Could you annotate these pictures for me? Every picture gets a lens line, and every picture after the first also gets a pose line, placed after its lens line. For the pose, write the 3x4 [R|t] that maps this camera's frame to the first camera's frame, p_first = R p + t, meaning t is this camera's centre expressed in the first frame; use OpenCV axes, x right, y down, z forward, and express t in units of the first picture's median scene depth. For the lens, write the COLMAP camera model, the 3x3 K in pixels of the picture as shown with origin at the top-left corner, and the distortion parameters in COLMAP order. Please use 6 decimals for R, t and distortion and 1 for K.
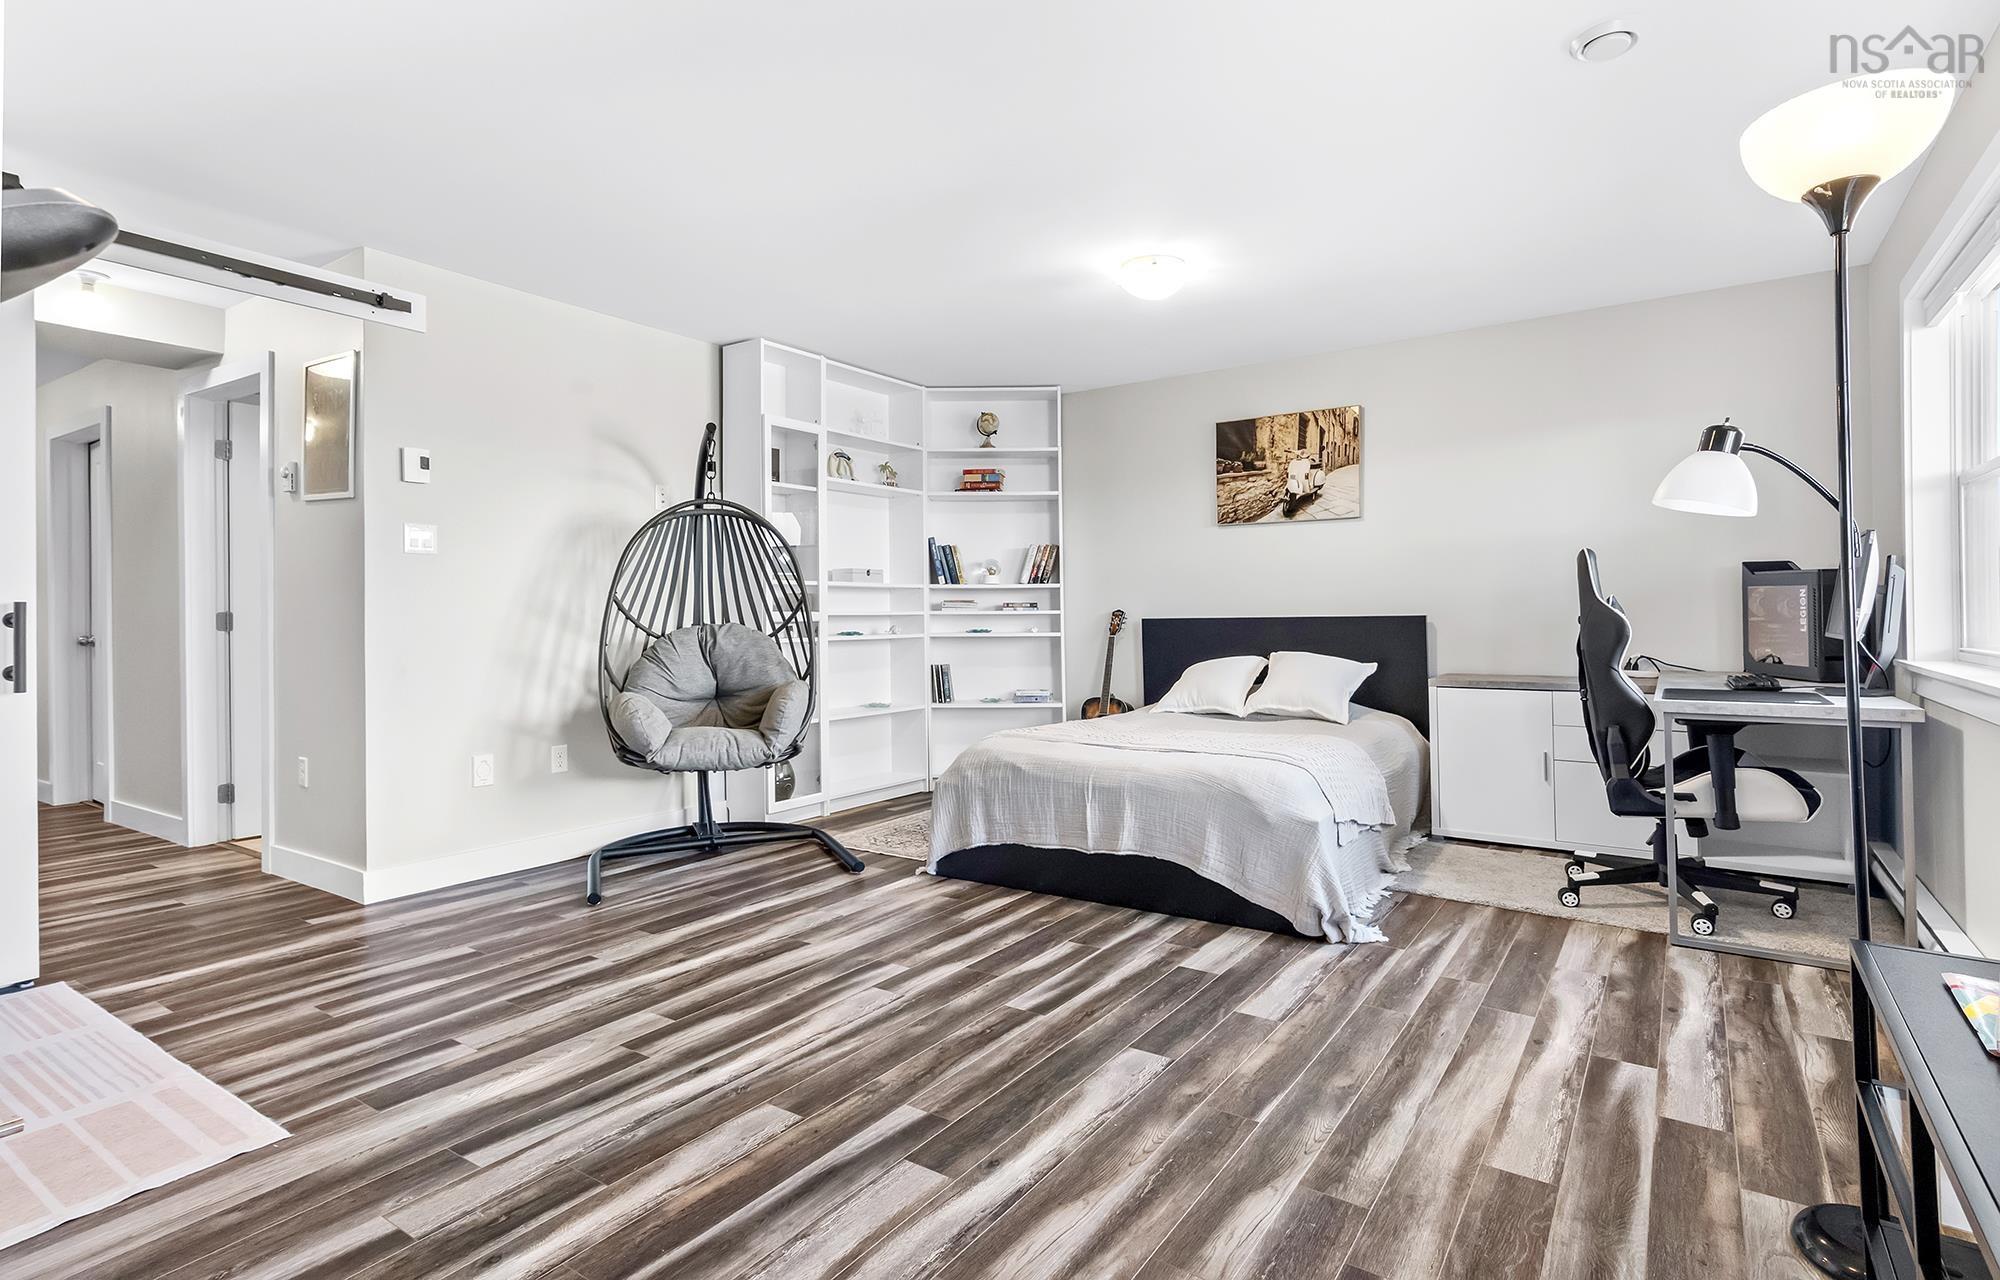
lens RADIAL K [[990.6, 0, 1007.6], [0, 990.6, 631.4], [0, 0, 1]] dist [0.020604, 0.002536]
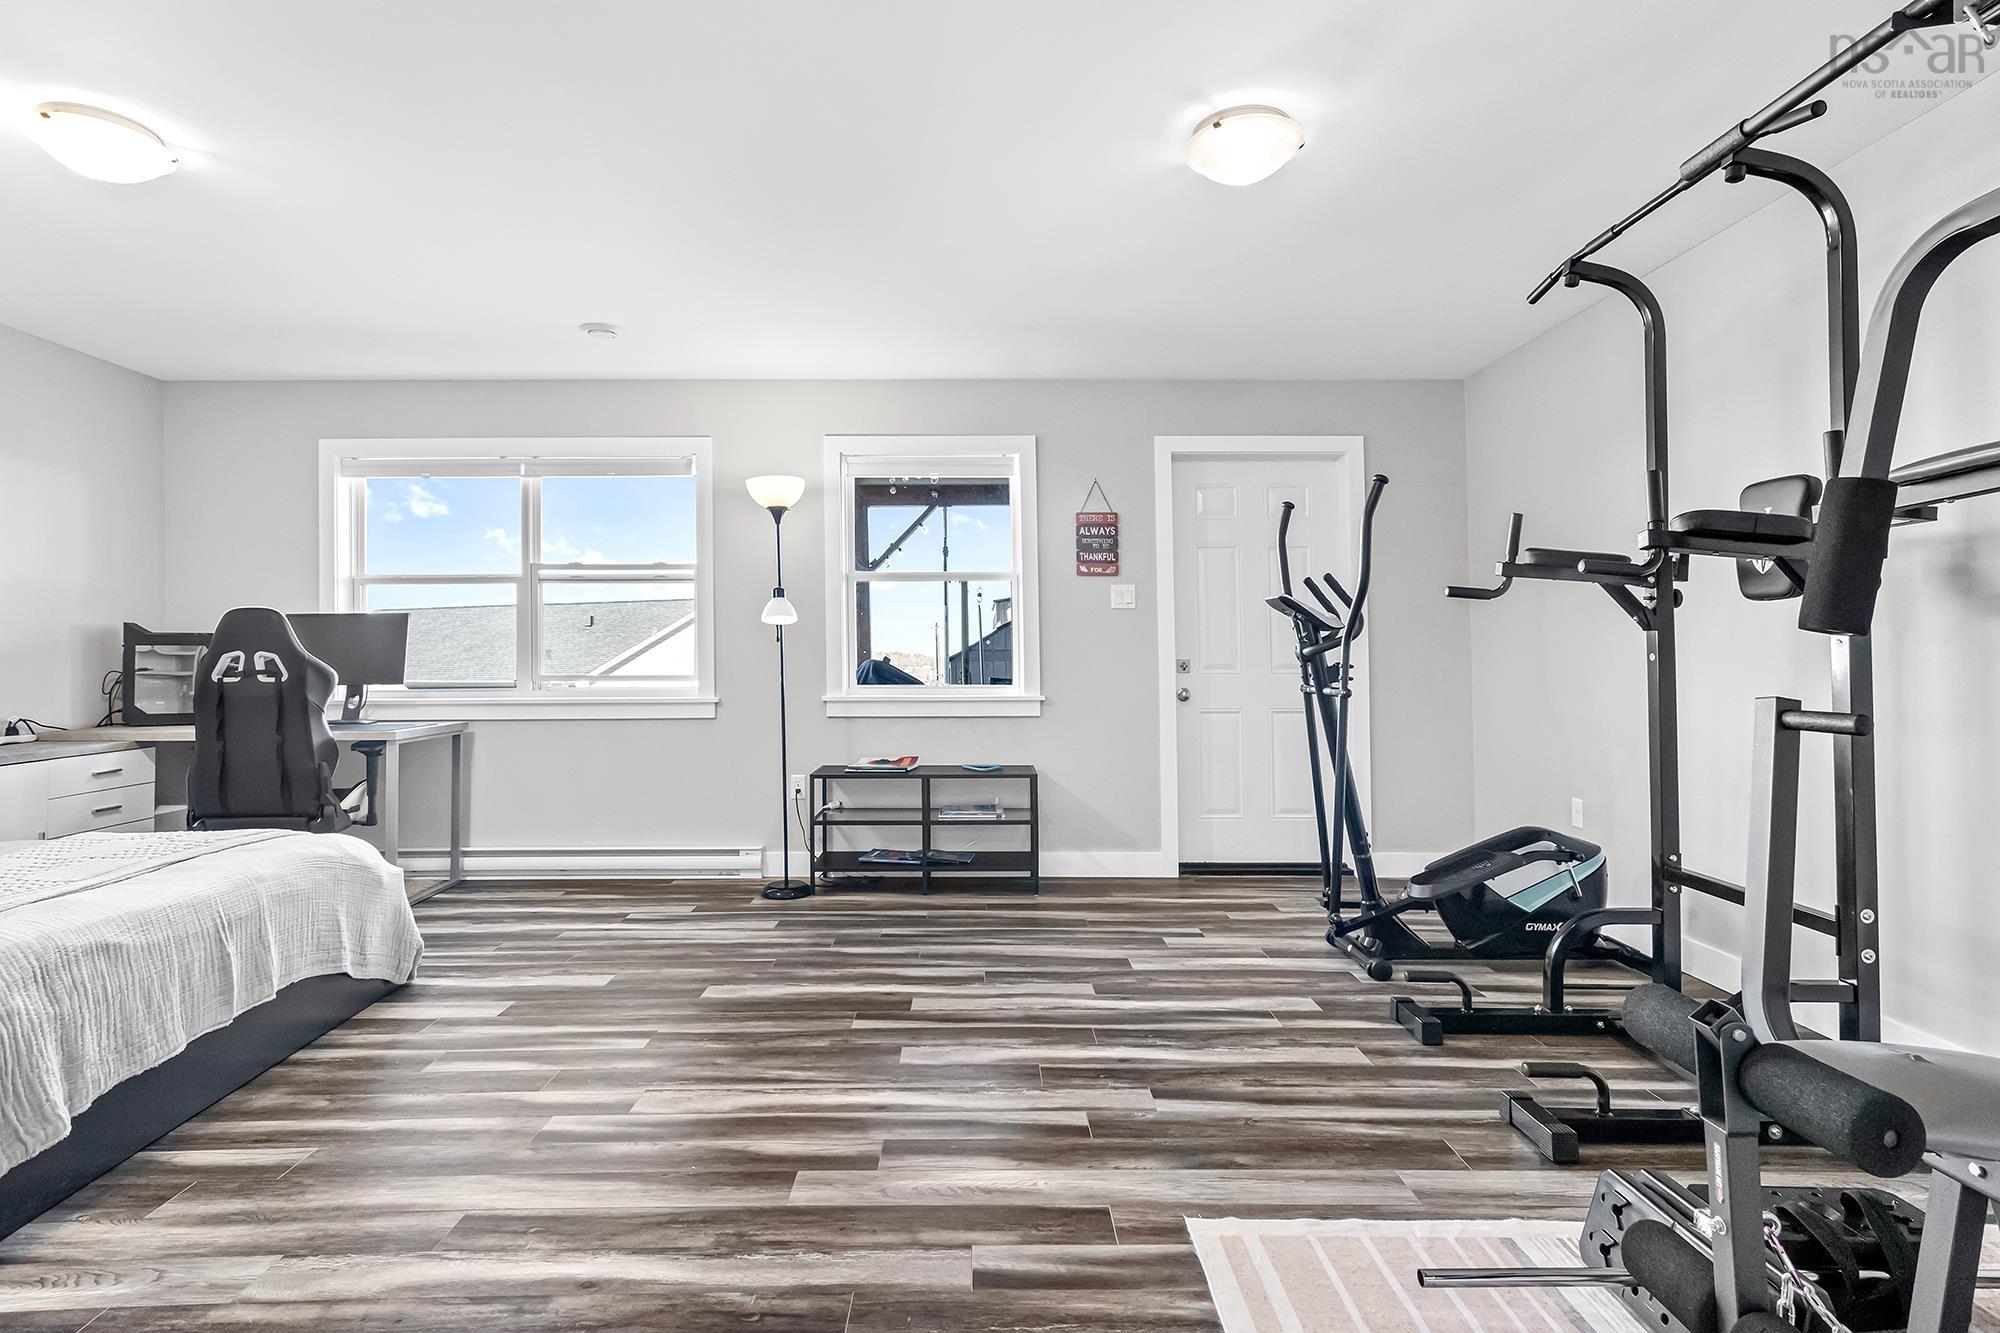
lens RADIAL K [[969.2, 0, 994.0], [0, 969.2, 653.2], [0, 0, 1]] dist [-0.005371, -0.000622]
pose [[-0.574167, 0.011883, 0.818652, -1.266204], [0.030755, 0.999502, 0.007062, -0.036442], [-0.818160, 0.029232, -0.574247, 1.543458]]
